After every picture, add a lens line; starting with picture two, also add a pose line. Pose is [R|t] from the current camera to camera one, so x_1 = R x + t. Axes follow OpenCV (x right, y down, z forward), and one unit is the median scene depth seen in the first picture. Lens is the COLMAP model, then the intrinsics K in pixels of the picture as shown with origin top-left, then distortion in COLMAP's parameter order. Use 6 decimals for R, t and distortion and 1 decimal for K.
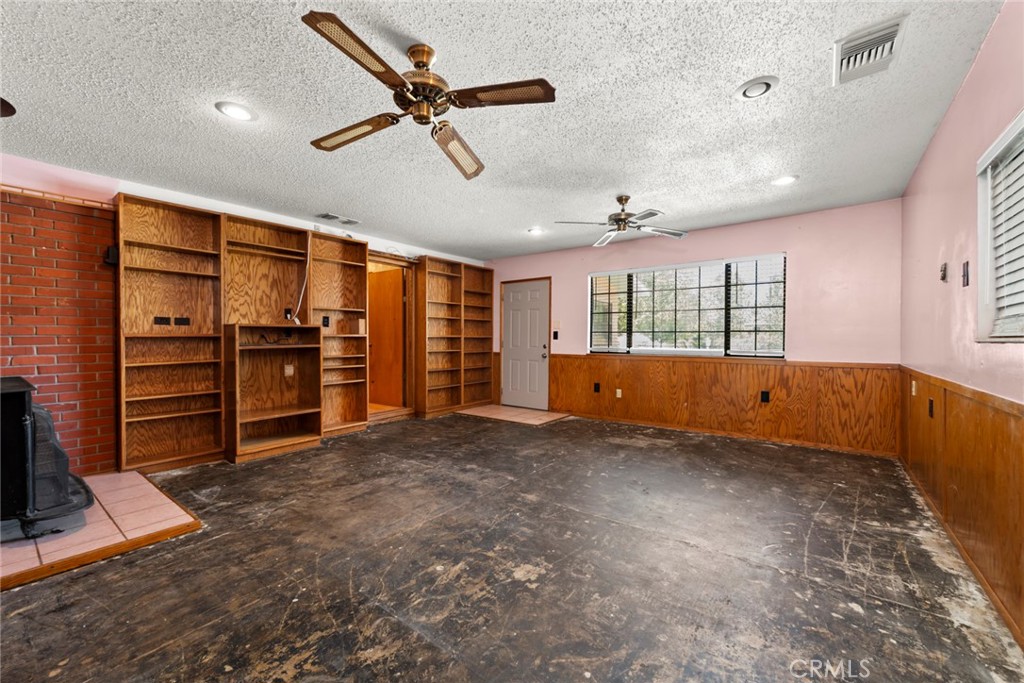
lens RADIAL K [[409.1, 0, 513.0], [0, 409.1, 330.3], [0, 0, 1]] dist [-0.002132, 0.000164]
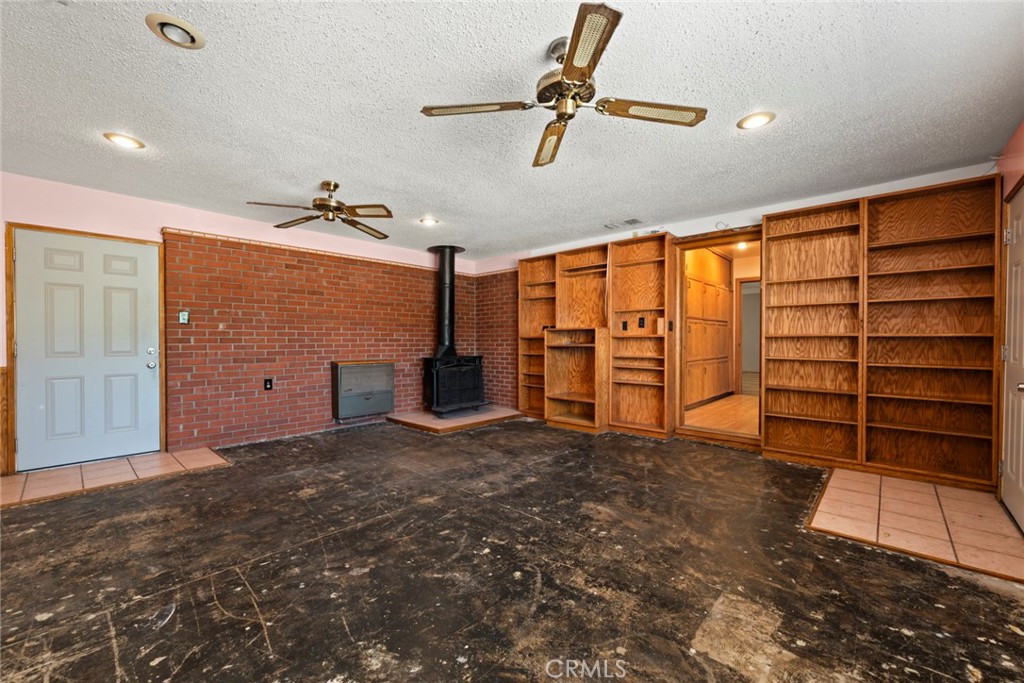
lens RADIAL K [[410.6, 0, 513.4], [0, 410.6, 336.9], [0, 0, 1]] dist [-0.001877, 0.000777]
pose [[-0.097495, -0.007366, -0.995209, 0.878264], [0.019587, 0.999765, -0.009319, 0.026231], [0.995043, -0.020402, -0.097327, 1.141321]]
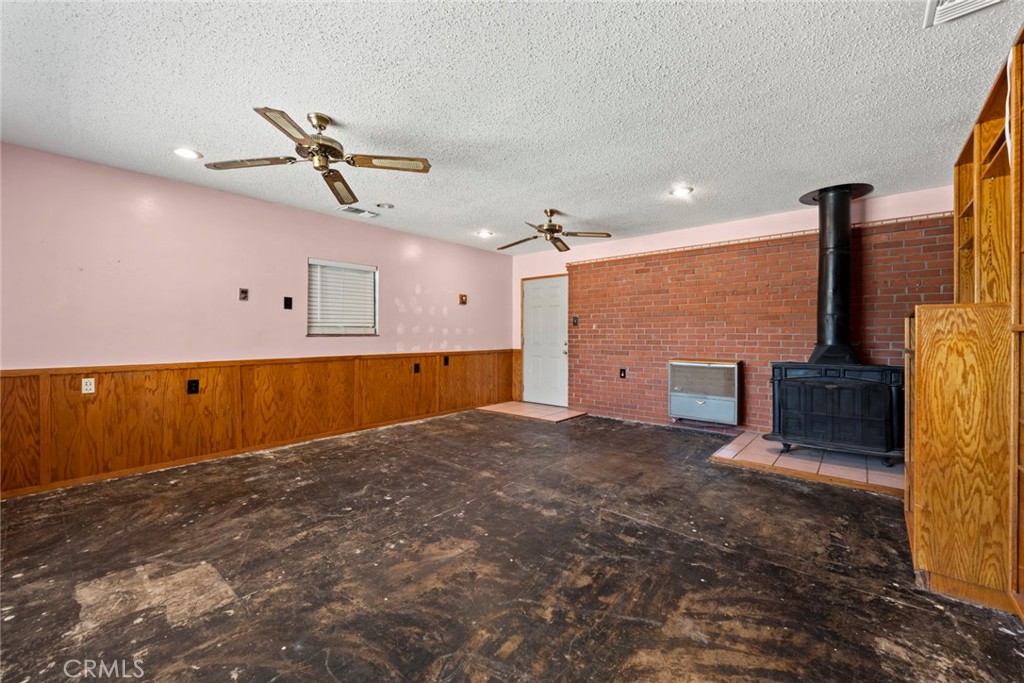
lens RADIAL K [[410.6, 0, 513.4], [0, 410.6, 336.9], [0, 0, 1]] dist [-0.001877, 0.000777]
pose [[-0.998240, -0.001432, 0.059282, -0.086801], [-0.002290, 0.999894, -0.014408, 0.034219], [-0.059255, -0.014519, -0.998137, 1.877185]]
